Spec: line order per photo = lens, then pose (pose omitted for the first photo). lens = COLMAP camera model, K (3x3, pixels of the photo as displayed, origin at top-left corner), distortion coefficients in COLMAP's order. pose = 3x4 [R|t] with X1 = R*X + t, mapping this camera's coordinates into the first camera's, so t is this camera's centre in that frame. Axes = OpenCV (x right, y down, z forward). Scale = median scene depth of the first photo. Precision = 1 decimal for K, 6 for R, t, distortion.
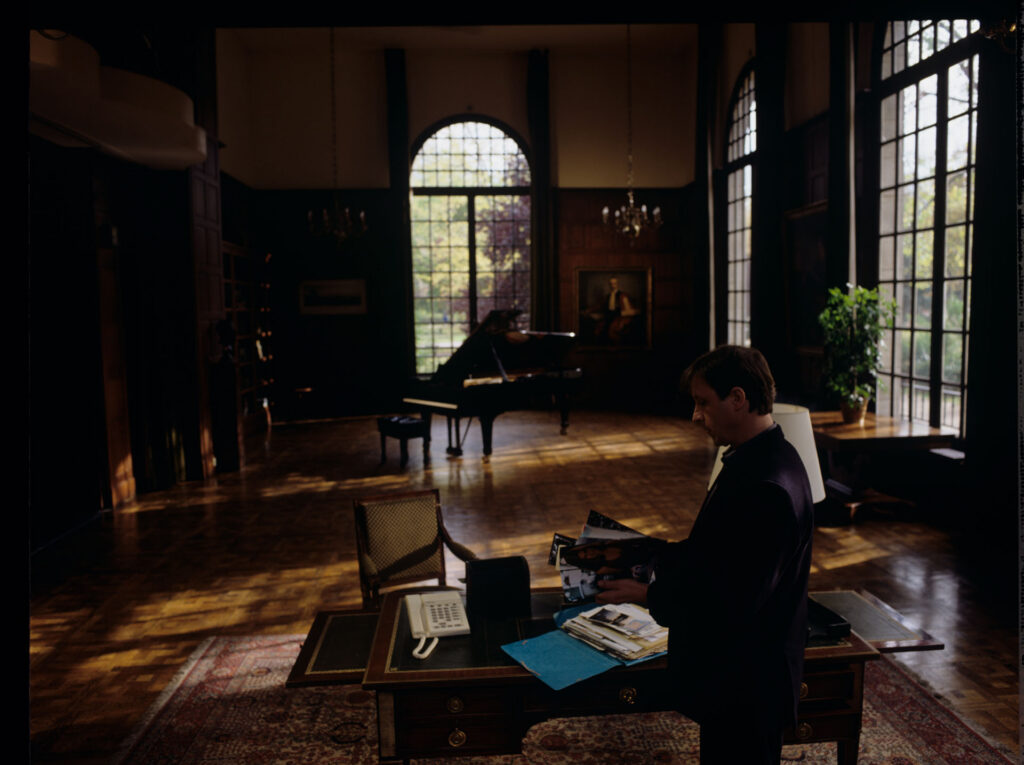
lens RADIAL K [[841.2, 0, 516.2], [0, 841.2, 388.1], [0, 0, 1]] dist [-0.020321, 0.029593]
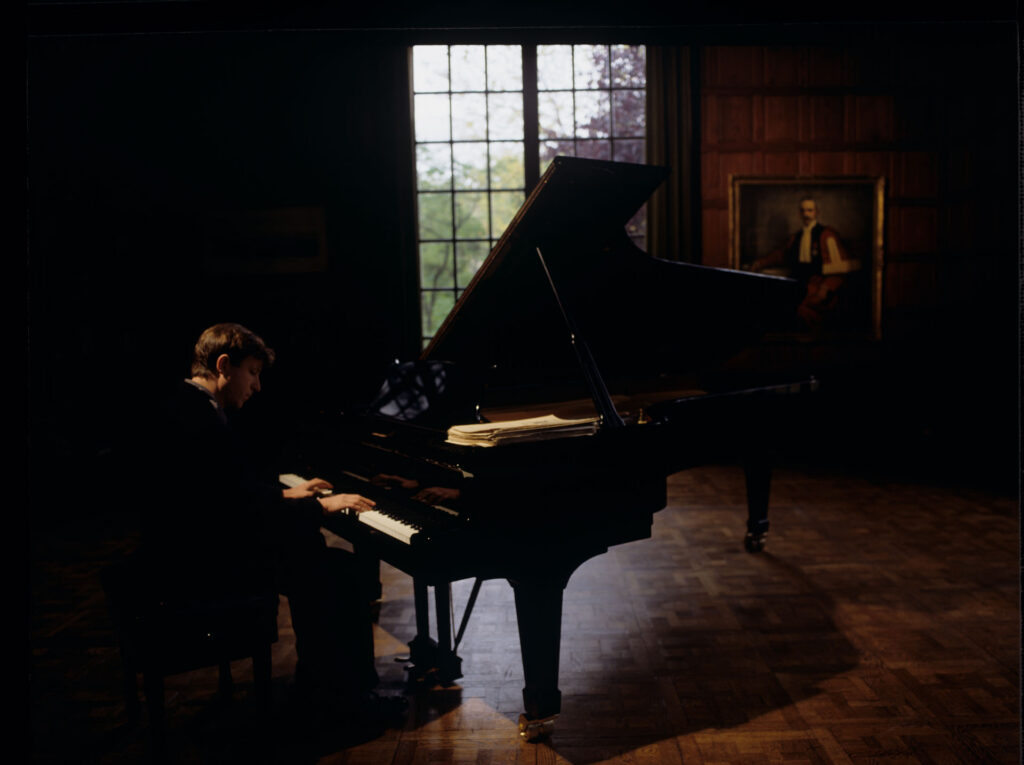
lens RADIAL K [[842.3, 0, 519.9], [0, 842.3, 379.8], [0, 0, 1]] dist [-0.001360, 0.011689]
pose [[0.995720, 0.000898, -0.092417, -0.011155], [-0.002746, 0.999799, -0.019877, -0.010791], [0.092380, 0.020046, 0.995522, 0.477461]]
